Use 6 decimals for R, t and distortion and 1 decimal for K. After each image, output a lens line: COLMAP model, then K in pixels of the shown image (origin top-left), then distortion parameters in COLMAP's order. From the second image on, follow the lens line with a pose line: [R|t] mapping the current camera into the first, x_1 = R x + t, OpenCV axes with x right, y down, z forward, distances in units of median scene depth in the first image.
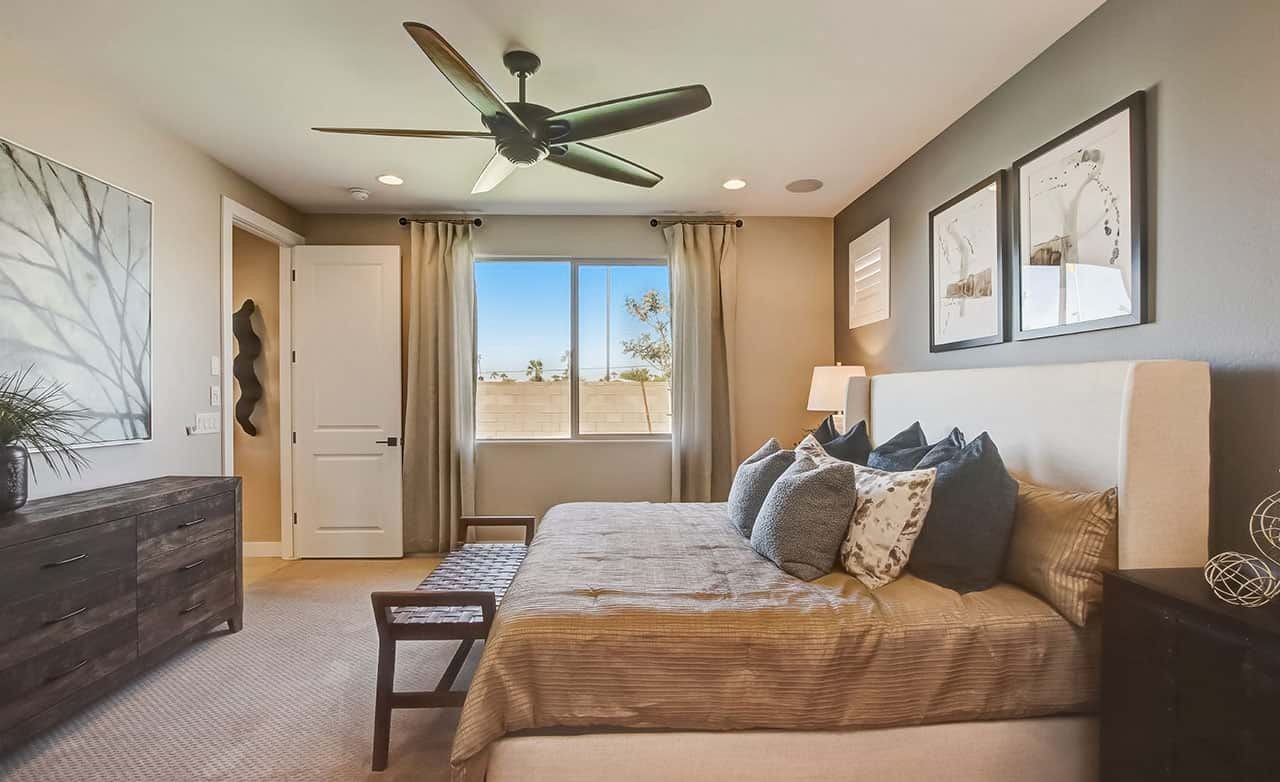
lens RADIAL K [[594.7, 0, 636.9], [0, 594.7, 393.9], [0, 0, 1]] dist [-0.014675, 0.000143]
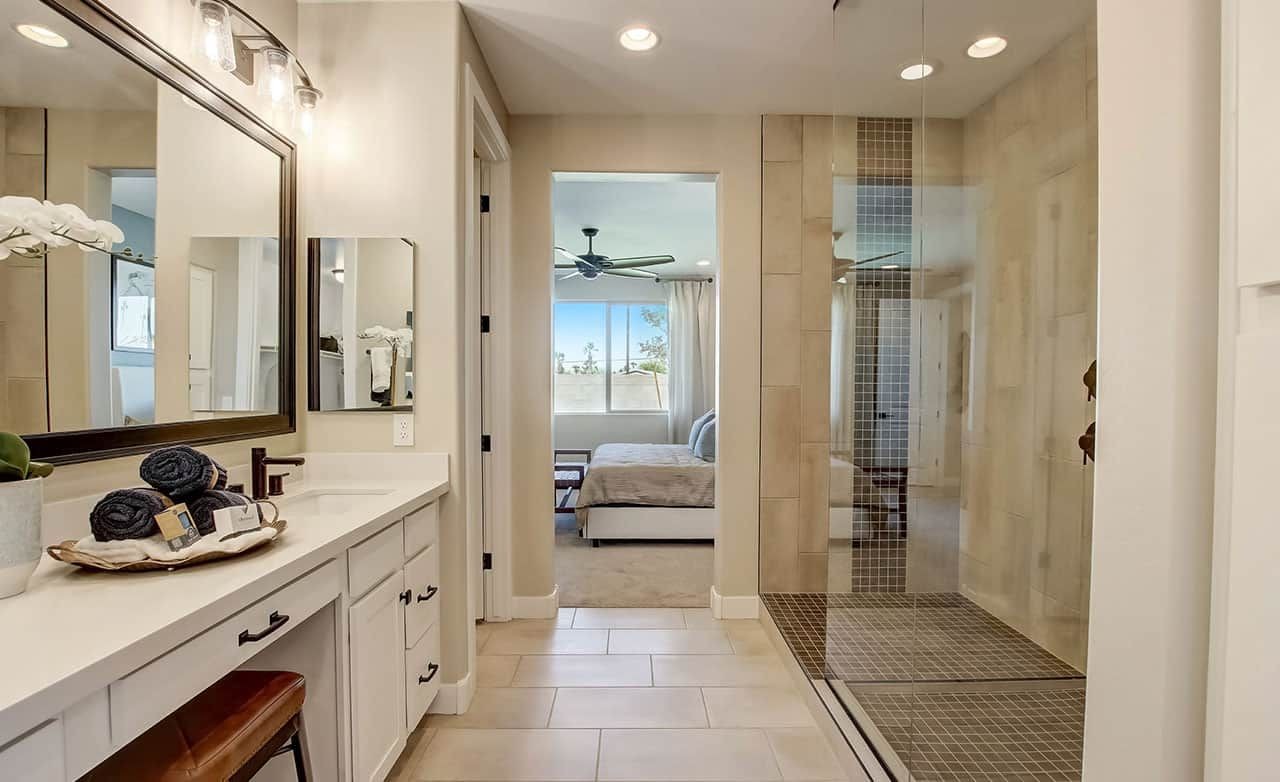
lens RADIAL K [[594.7, 0, 640.0], [0, 594.7, 391.1], [0, 0, 1]] dist [-0.014675, 0.000143]
pose [[0.999628, 0.002261, -0.027169, 0.027959], [-0.001931, 0.999924, 0.012171, -0.003591], [0.027195, -0.012114, 0.999557, -0.693746]]
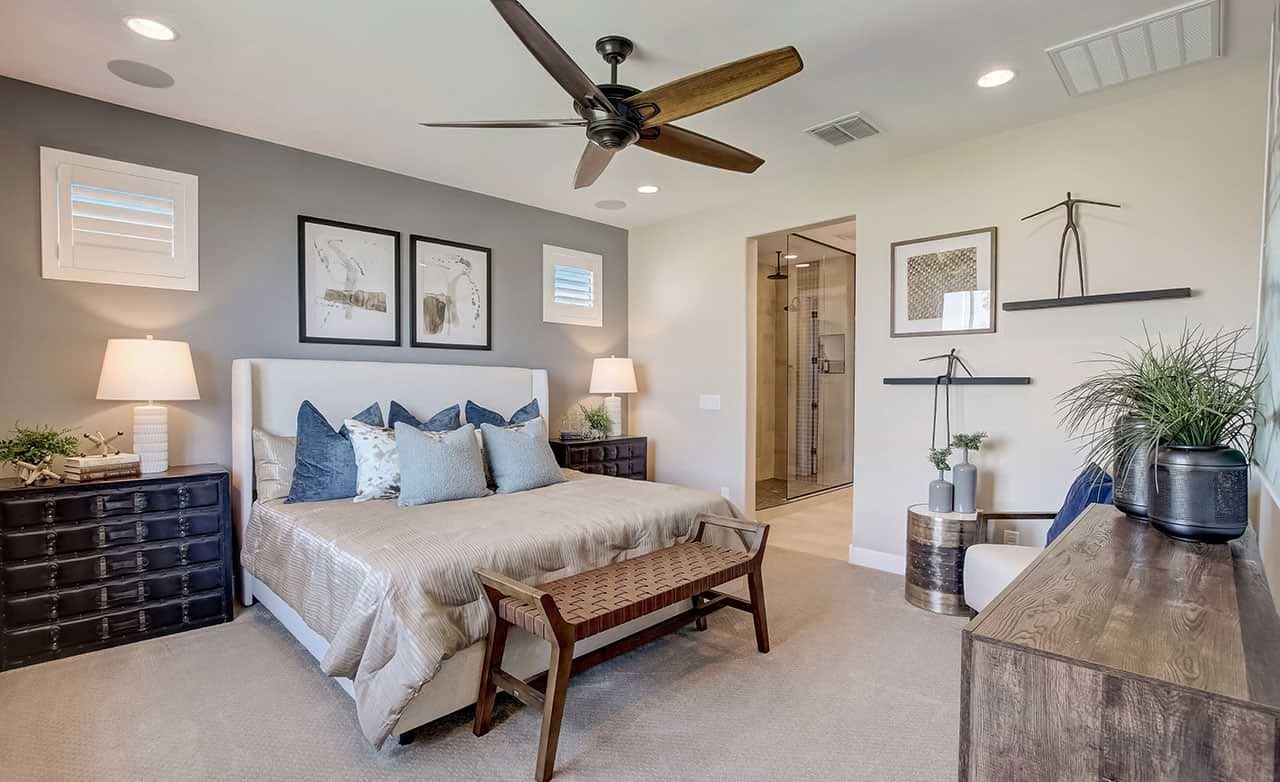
lens RADIAL K [[594.7, 0, 642.8], [0, 594.7, 391.6], [0, 0, 1]] dist [-0.014675, 0.000143]
pose [[-0.678235, -0.012627, 0.734737, -0.654453], [-0.003463, 0.999896, 0.013987, 0.004163], [-0.734837, 0.006942, -0.678208, 1.107705]]
